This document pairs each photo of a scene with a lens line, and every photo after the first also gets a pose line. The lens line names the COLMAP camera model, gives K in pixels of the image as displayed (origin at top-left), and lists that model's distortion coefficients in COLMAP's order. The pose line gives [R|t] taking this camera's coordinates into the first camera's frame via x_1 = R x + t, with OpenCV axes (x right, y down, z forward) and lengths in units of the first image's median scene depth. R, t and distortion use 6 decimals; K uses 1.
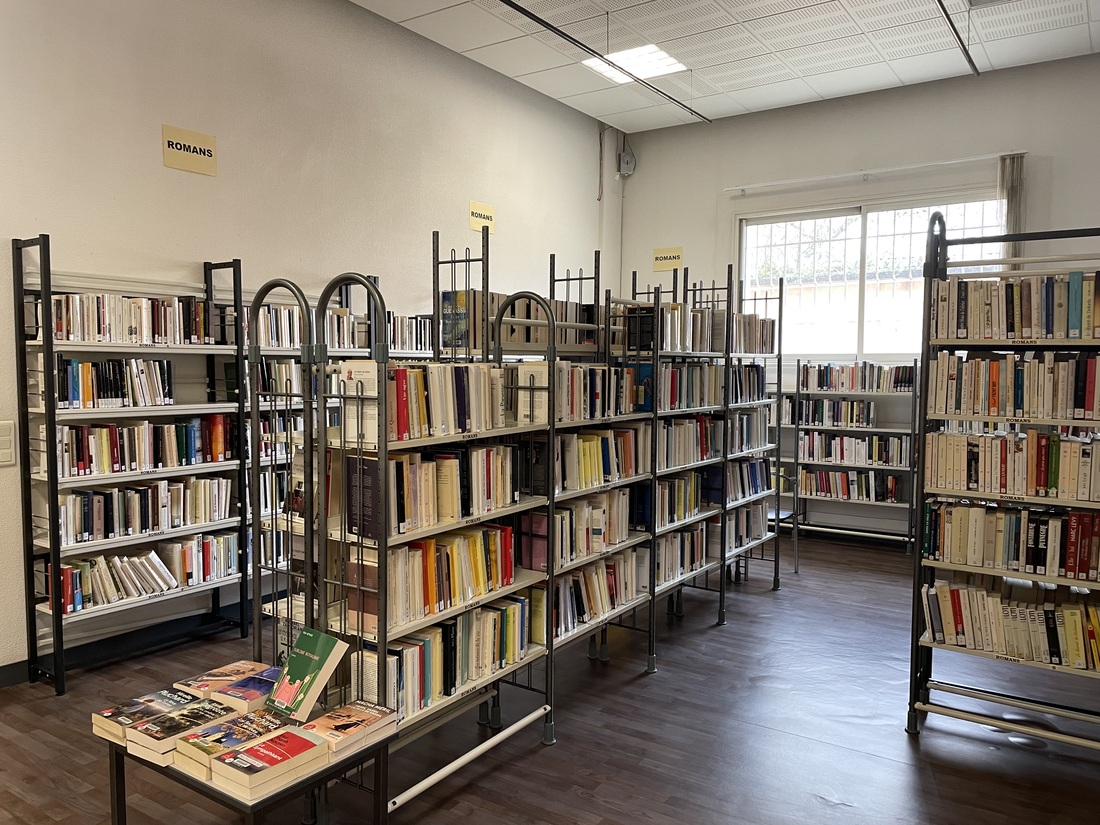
lens RADIAL K [[826.7, 0, 550.4], [0, 826.7, 414.4], [0, 0, 1]] dist [0.052234, -0.039626]
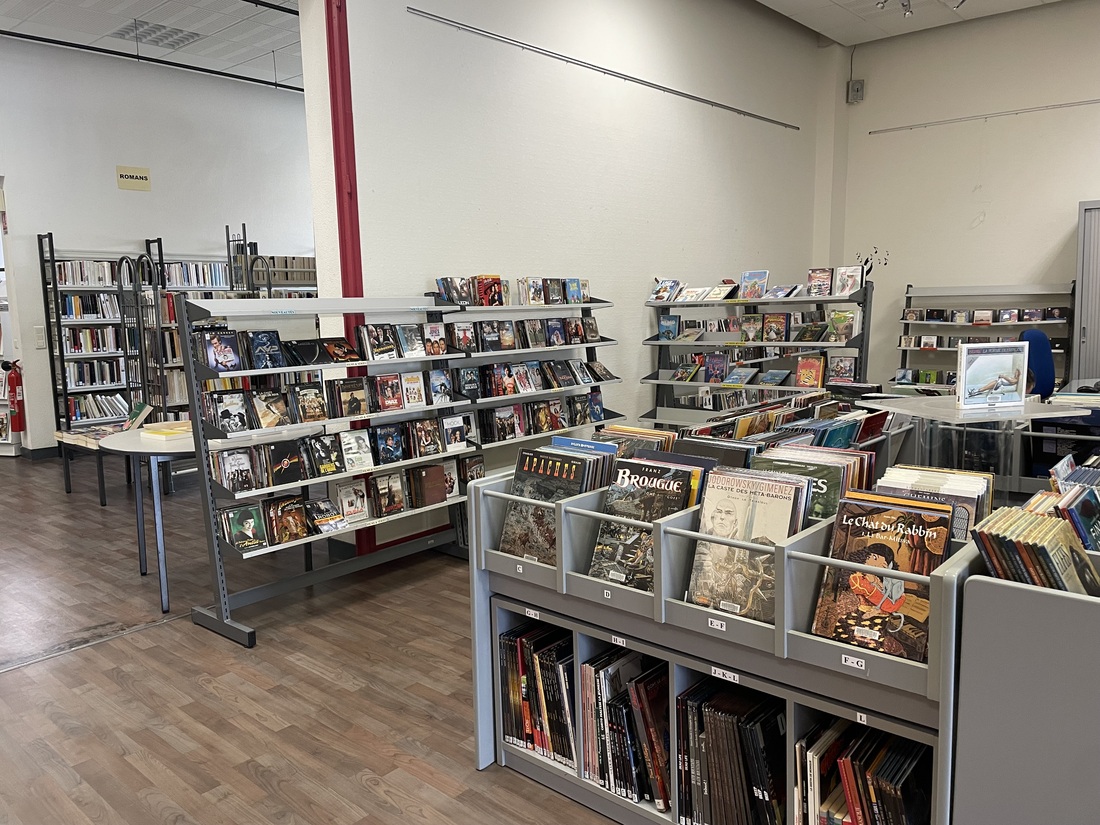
lens RADIAL K [[826.7, 0, 572.3], [0, 826.7, 397.7], [0, 0, 1]] dist [0.052234, -0.039626]
pose [[0.994264, -0.011862, -0.106290, 0.807847], [0.018197, 0.998102, 0.058832, 0.081977], [0.105390, -0.060429, 0.992593, -0.845027]]
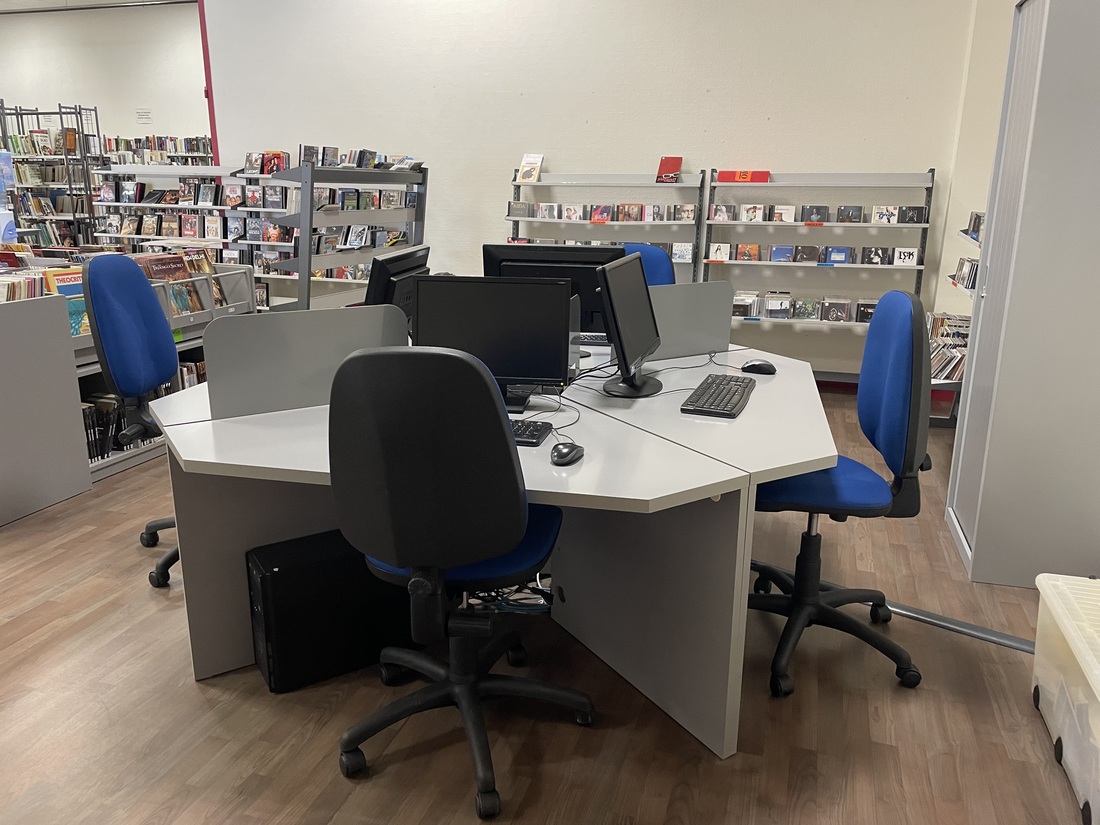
lens RADIAL K [[826.7, 0, 552.5], [0, 826.7, 410.2], [0, 0, 1]] dist [0.052234, -0.039626]
pose [[0.293892, 0.268019, -0.917493, 2.287462], [-0.065126, 0.963267, 0.260529, 0.004699], [0.953617, -0.016815, 0.300552, 0.308117]]
